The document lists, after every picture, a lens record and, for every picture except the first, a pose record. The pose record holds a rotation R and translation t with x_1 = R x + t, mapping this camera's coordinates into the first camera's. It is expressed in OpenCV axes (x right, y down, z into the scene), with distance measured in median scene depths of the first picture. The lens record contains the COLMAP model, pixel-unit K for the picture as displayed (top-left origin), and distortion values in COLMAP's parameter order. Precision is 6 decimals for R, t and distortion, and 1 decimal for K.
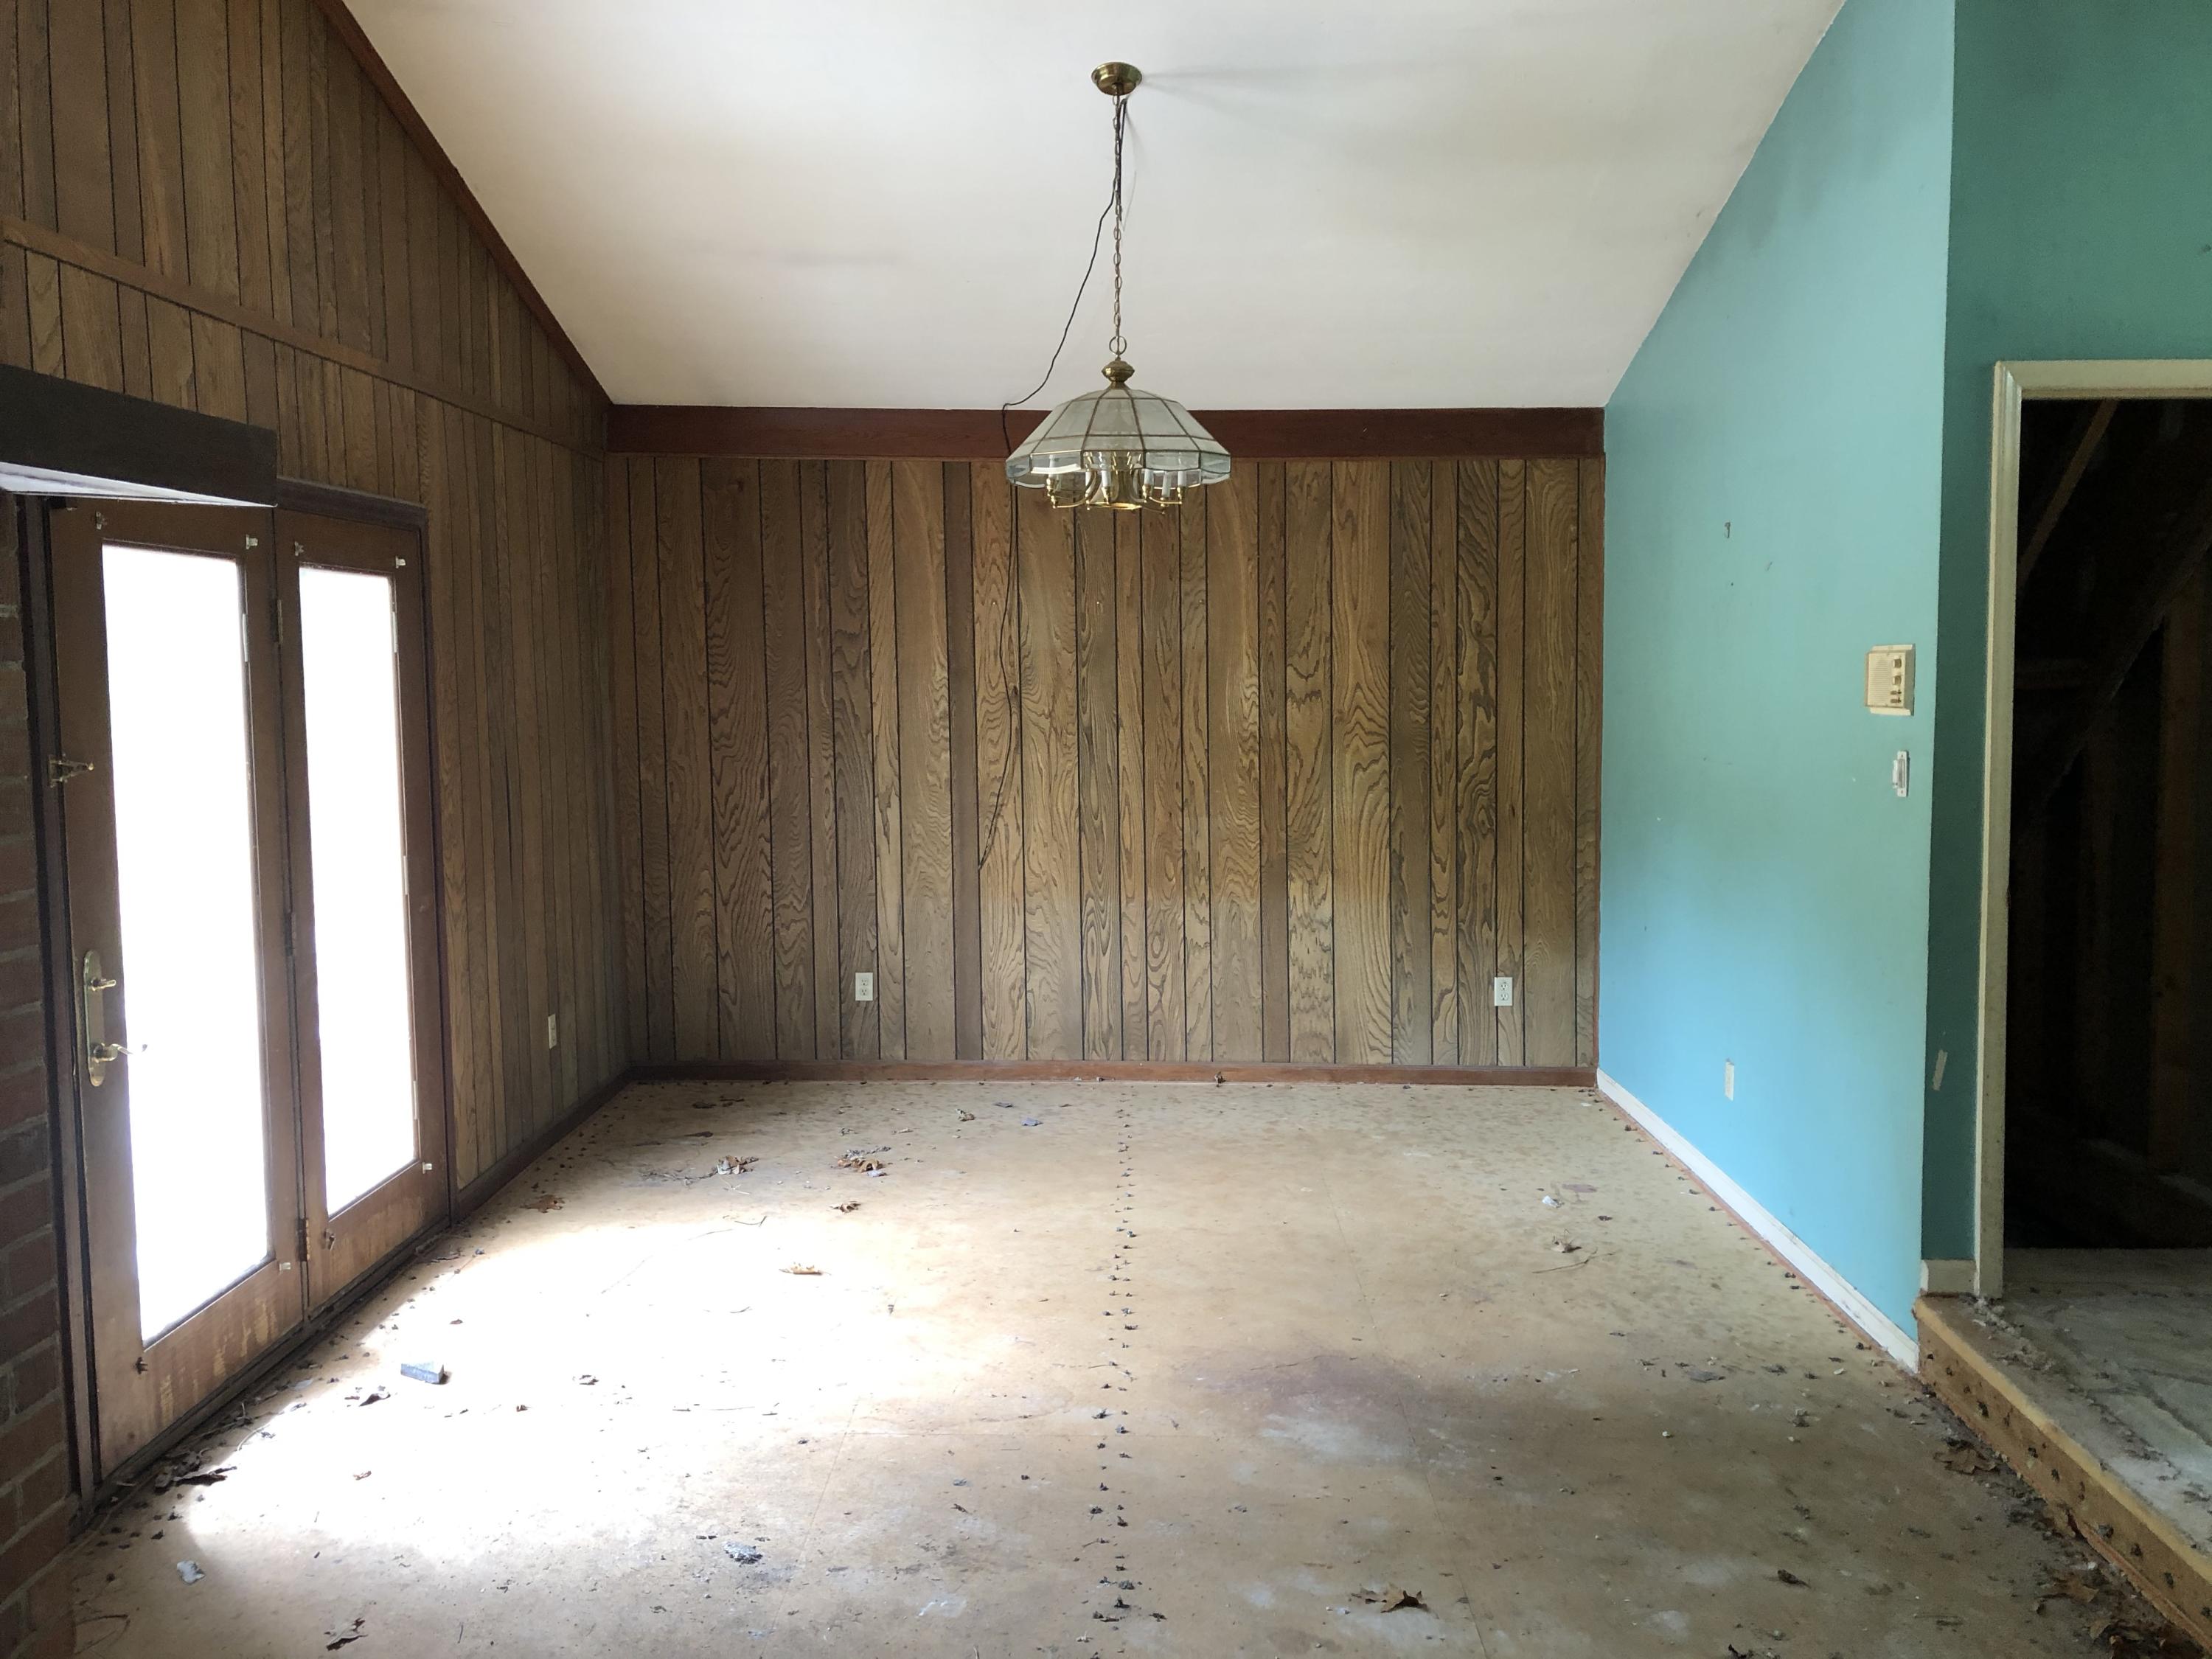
lens RADIAL K [[1814.9, 0, 1112.3], [0, 1814.9, 810.4], [0, 0, 1]] dist [0.053232, -0.064849]
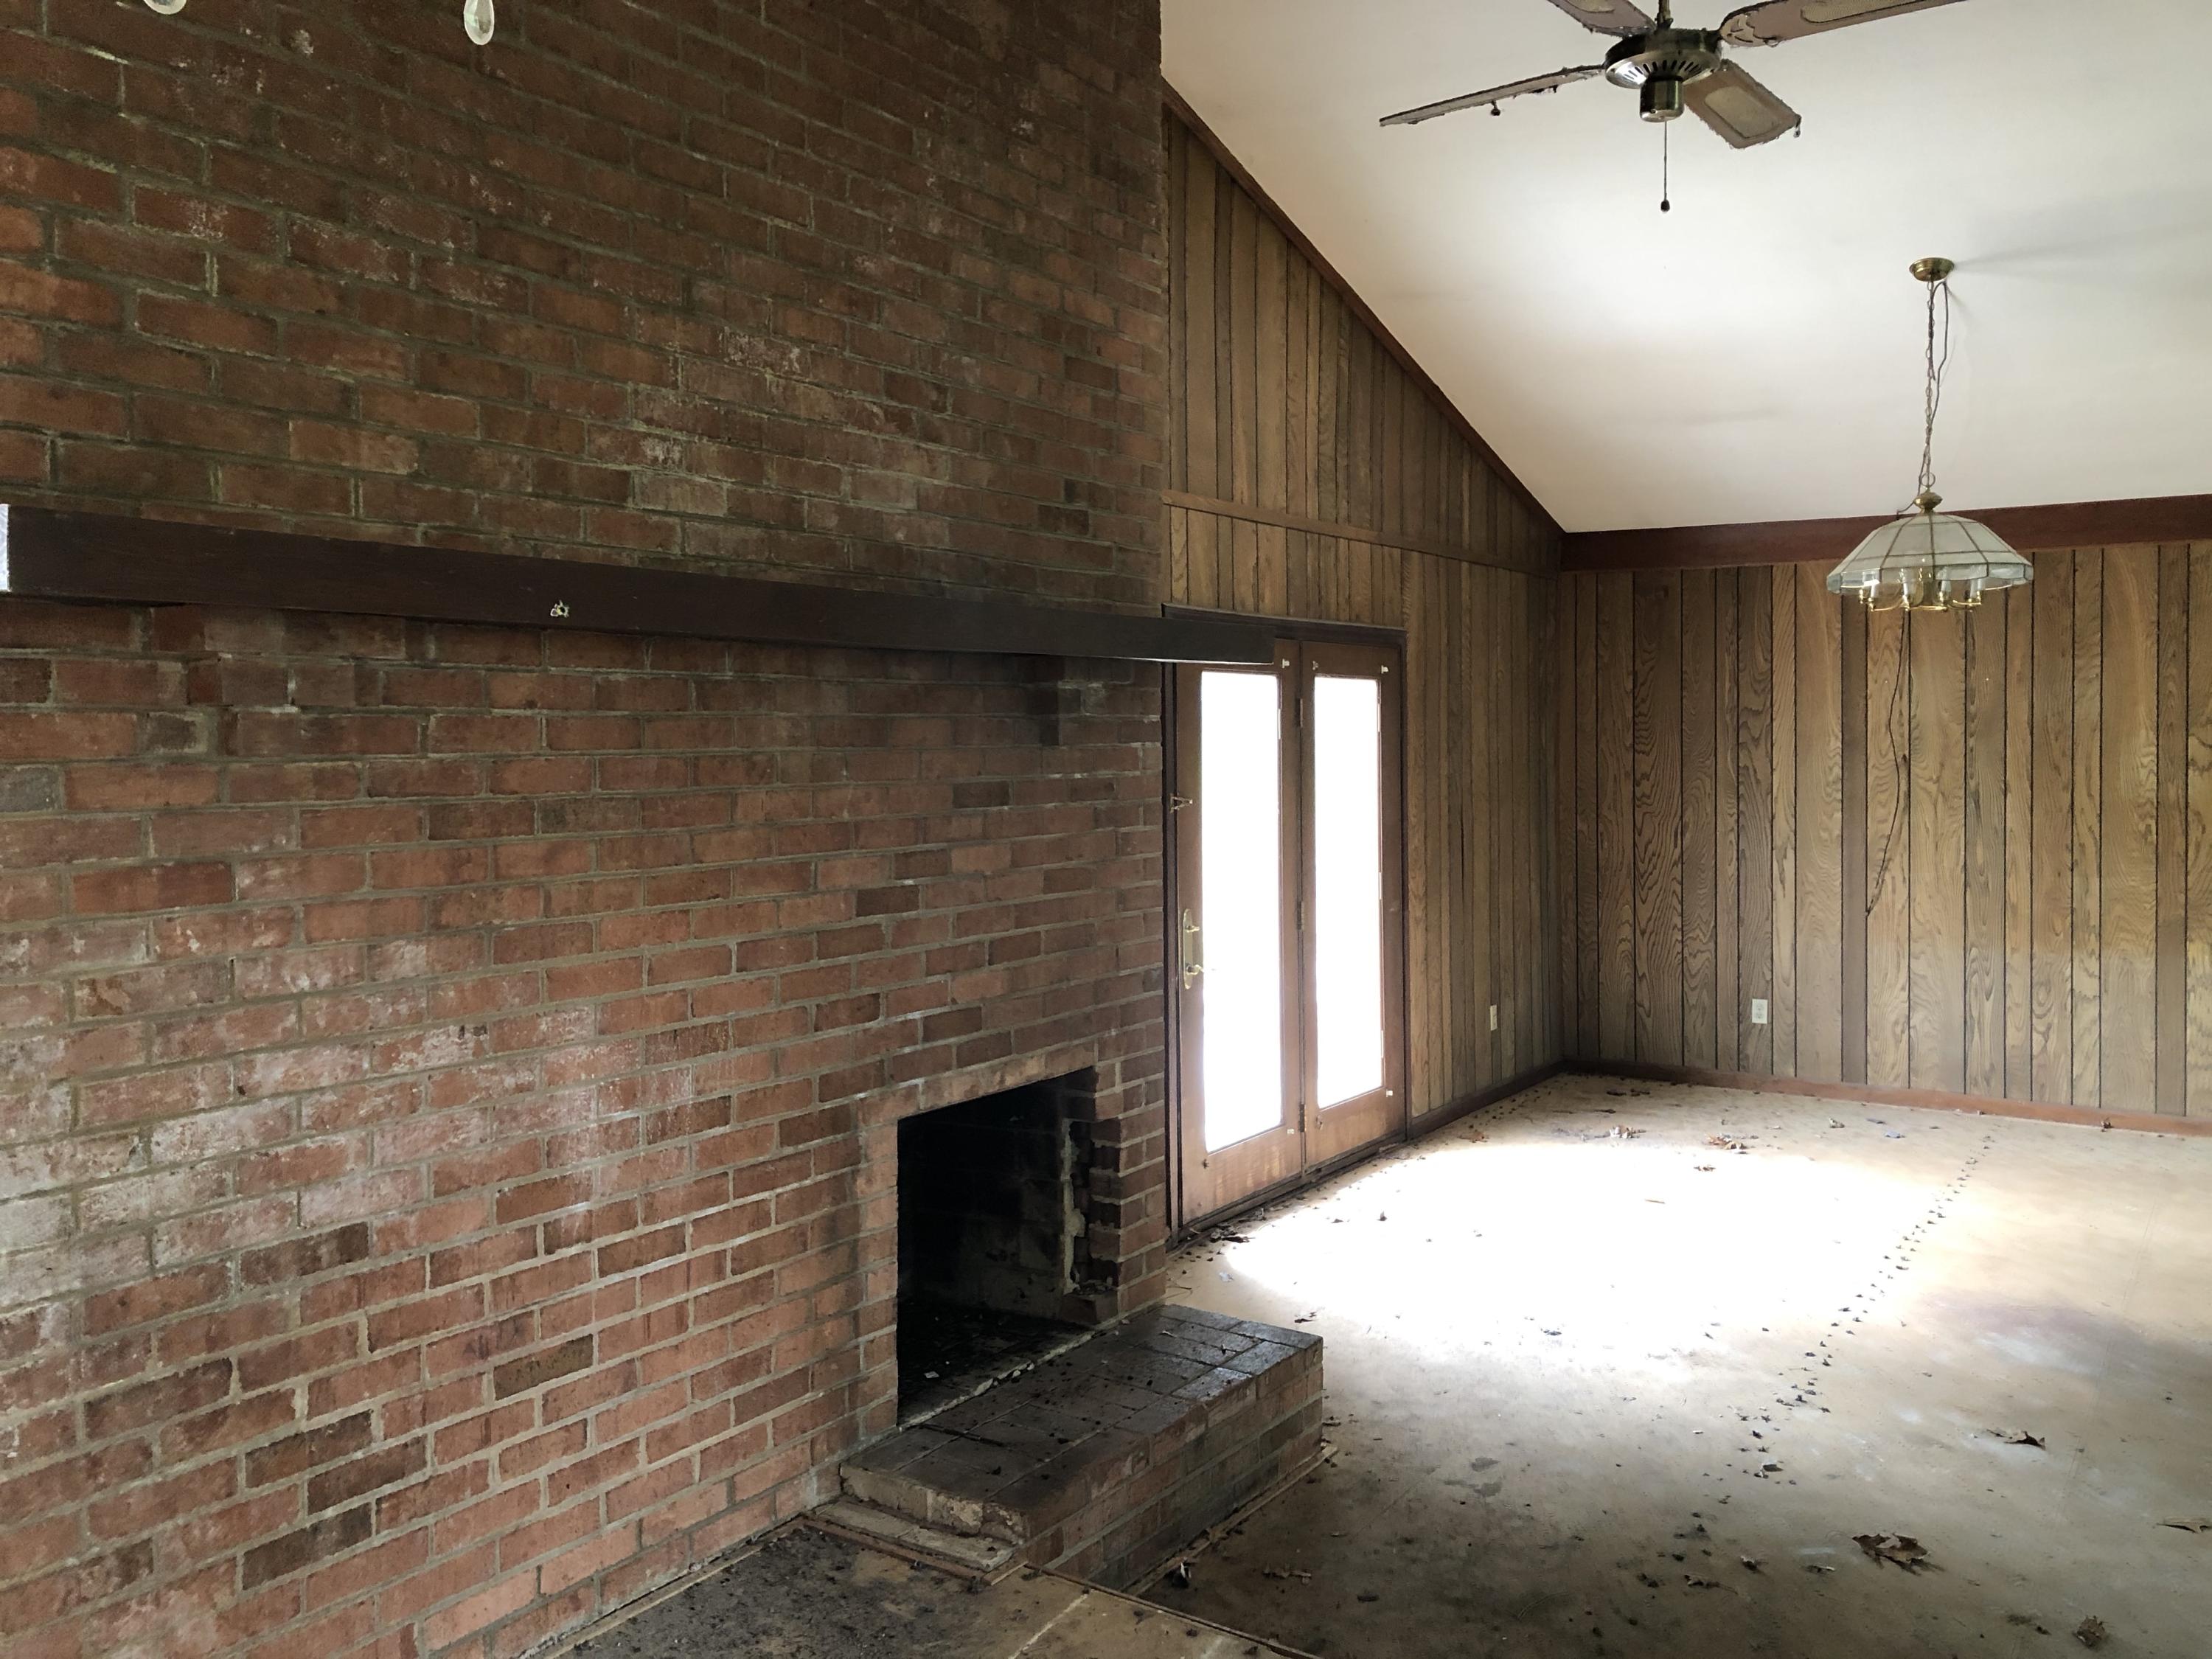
lens RADIAL K [[1814.9, 0, 1112.3], [0, 1814.9, 810.4], [0, 0, 1]] dist [0.053232, -0.064849]
pose [[0.847475, 0.017361, -0.530551, 0.134142], [-0.038050, 0.998881, -0.028093, 0.017059], [0.529469, 0.043996, 0.847187, -0.227830]]
